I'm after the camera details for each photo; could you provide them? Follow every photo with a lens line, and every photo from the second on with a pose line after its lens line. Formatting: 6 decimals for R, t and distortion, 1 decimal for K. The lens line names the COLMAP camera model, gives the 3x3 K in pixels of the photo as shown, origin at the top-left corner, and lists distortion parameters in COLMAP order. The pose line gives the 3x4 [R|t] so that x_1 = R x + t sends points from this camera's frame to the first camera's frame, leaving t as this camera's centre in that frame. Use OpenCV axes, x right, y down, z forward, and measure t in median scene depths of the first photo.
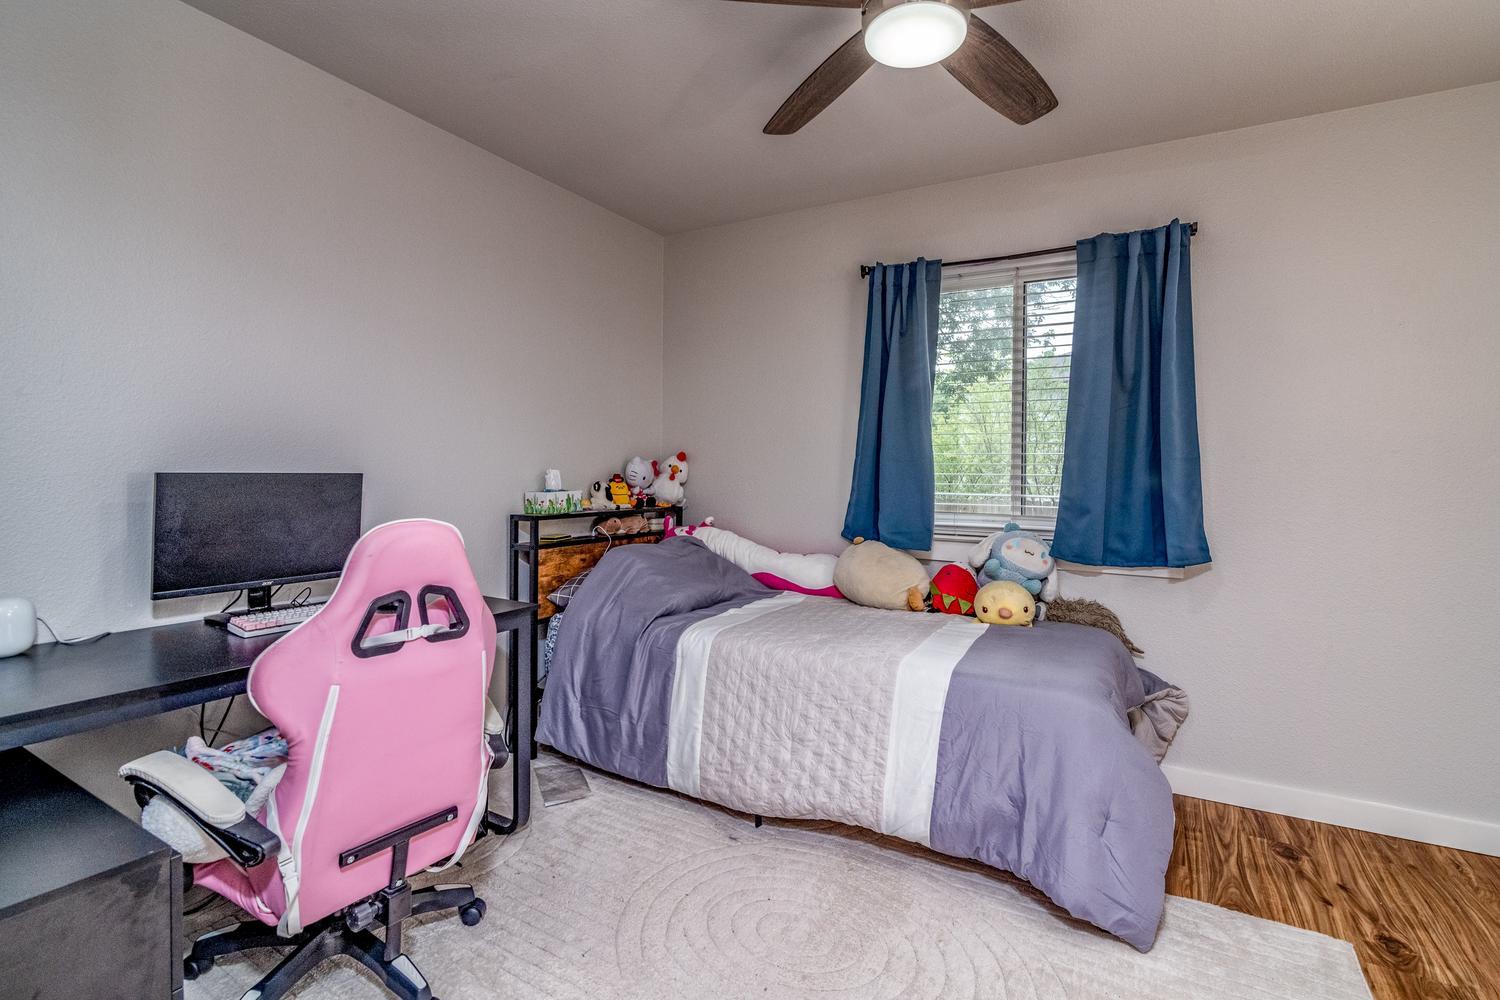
lens RADIAL K [[703.2, 0, 750.5], [0, 703.2, 475.2], [0, 0, 1]] dist [-0.013922, -0.000107]
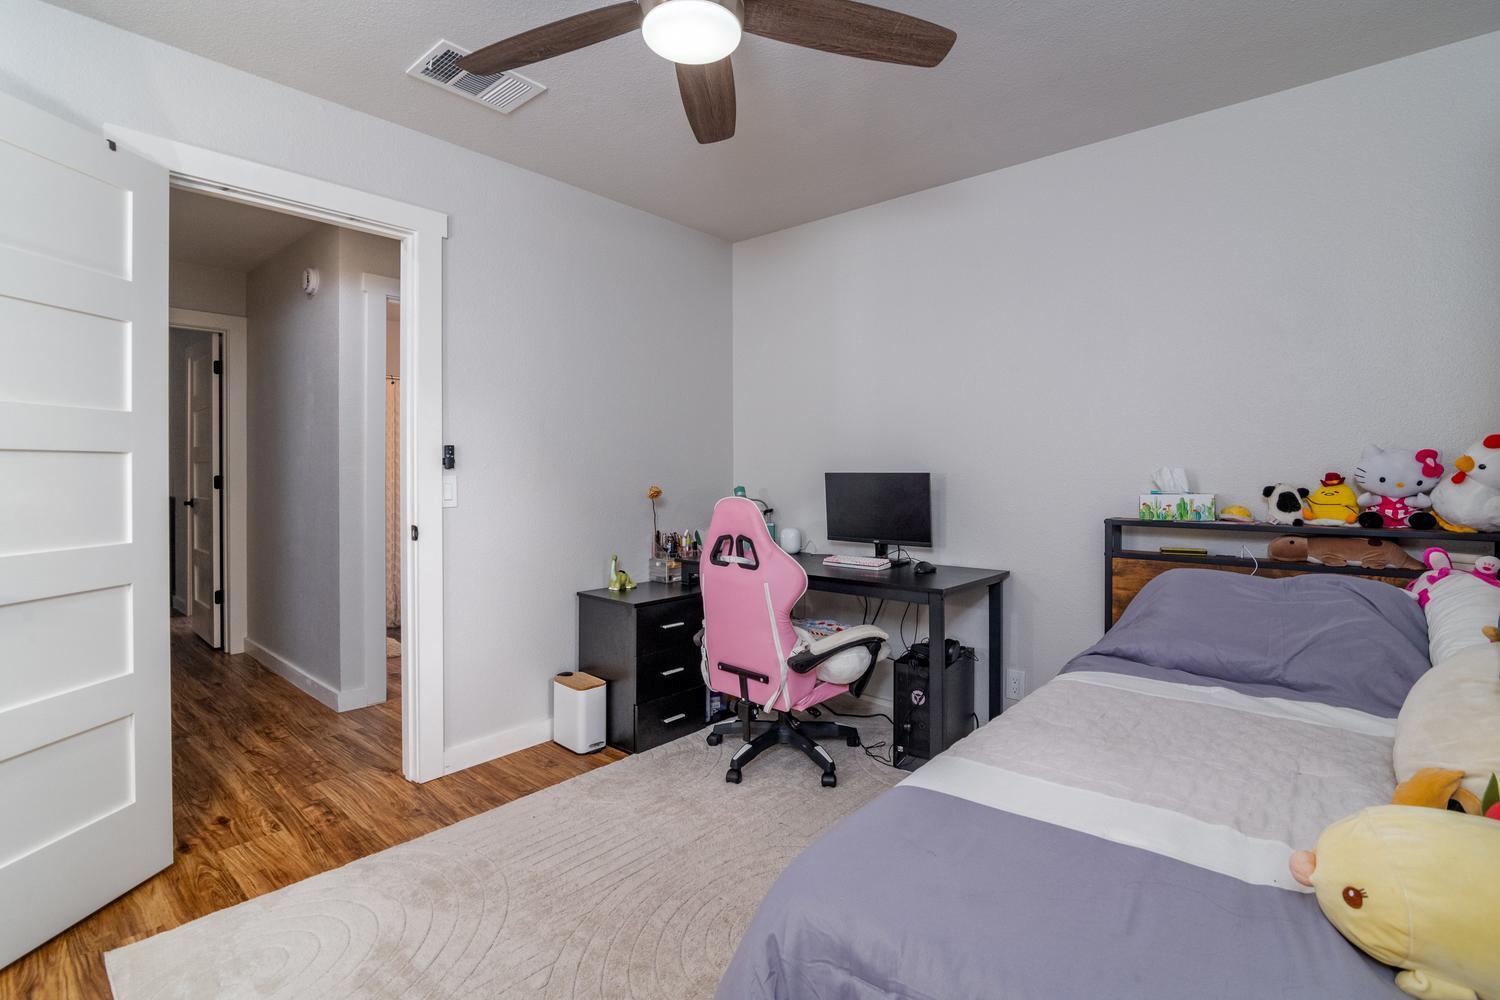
lens RADIAL K [[703.2, 0, 750.5], [0, 703.2, 475.2], [0, 0, 1]] dist [-0.013922, -0.000107]
pose [[-0.193811, -0.004537, -0.981028, 0.630240], [-0.005749, 0.999977, -0.003489, 0.006326], [0.981022, 0.004964, -0.193833, 0.676351]]
